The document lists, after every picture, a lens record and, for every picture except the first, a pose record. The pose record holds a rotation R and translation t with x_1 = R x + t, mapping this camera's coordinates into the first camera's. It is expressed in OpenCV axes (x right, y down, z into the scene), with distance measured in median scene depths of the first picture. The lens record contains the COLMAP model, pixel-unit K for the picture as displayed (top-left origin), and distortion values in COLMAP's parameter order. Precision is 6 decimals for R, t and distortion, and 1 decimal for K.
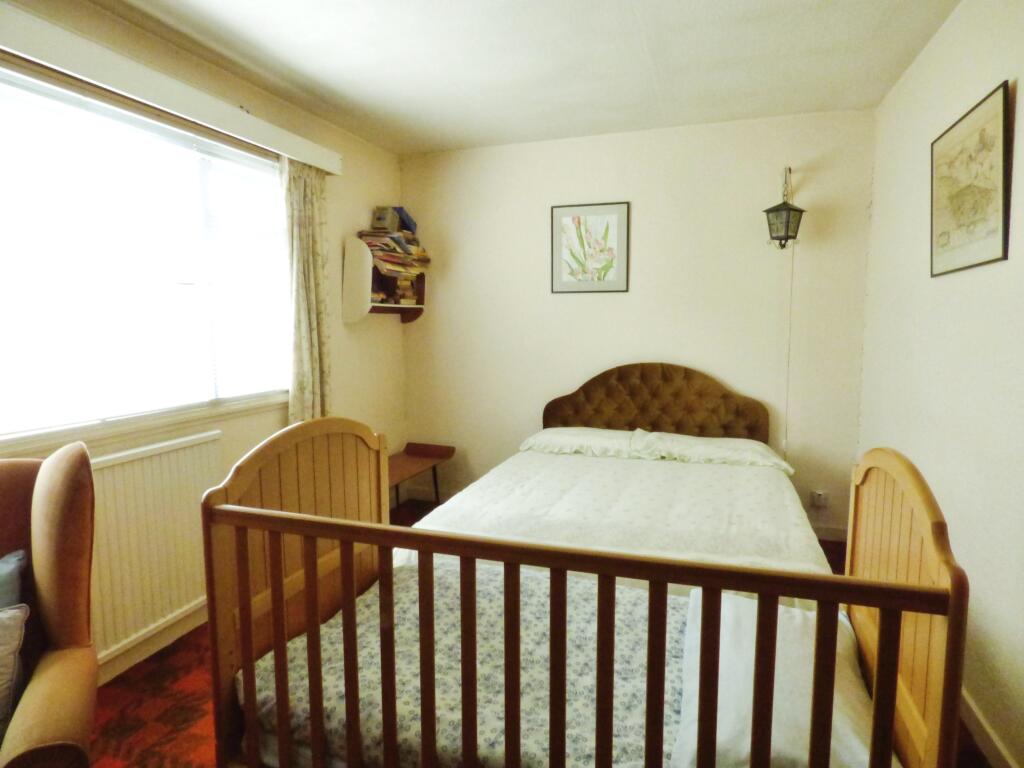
lens RADIAL K [[615.4, 0, 512.5], [0, 615.4, 384.7], [0, 0, 1]] dist [0.000134, 0.000827]
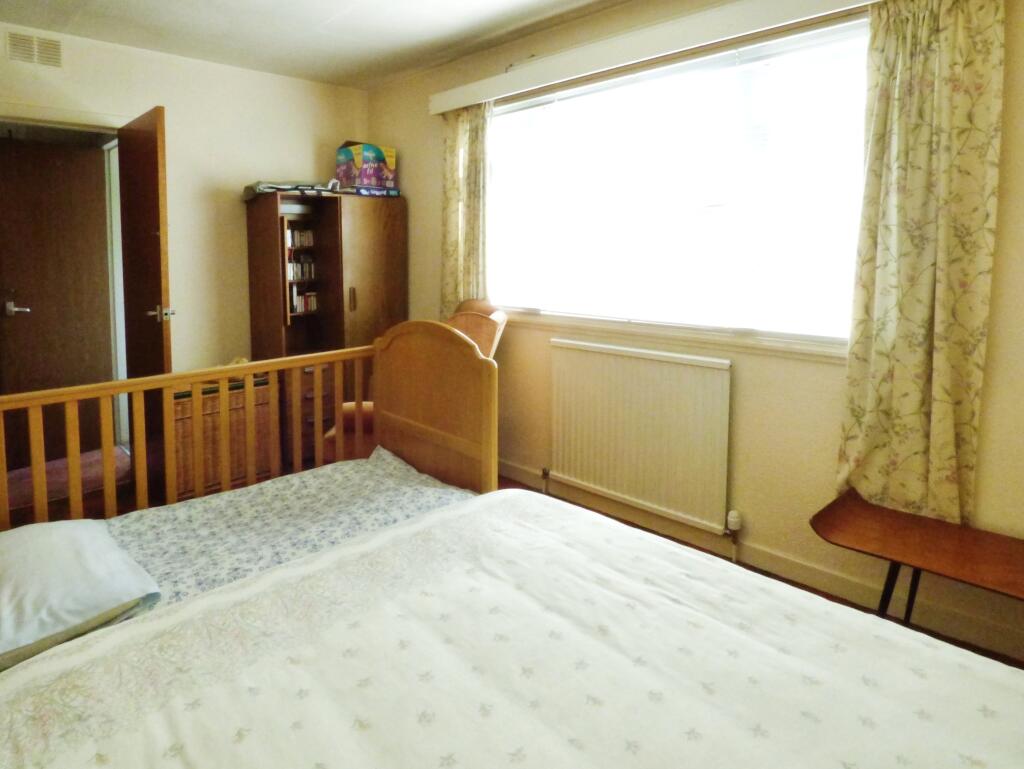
lens RADIAL K [[615.4, 0, 513.0], [0, 615.4, 383.8], [0, 0, 1]] dist [0.000134, 0.000827]
pose [[-0.454219, 0.208443, -0.866162, 0.526181], [-0.087077, 0.957201, 0.276015, -0.133400], [0.886624, 0.200794, -0.416628, 1.243289]]
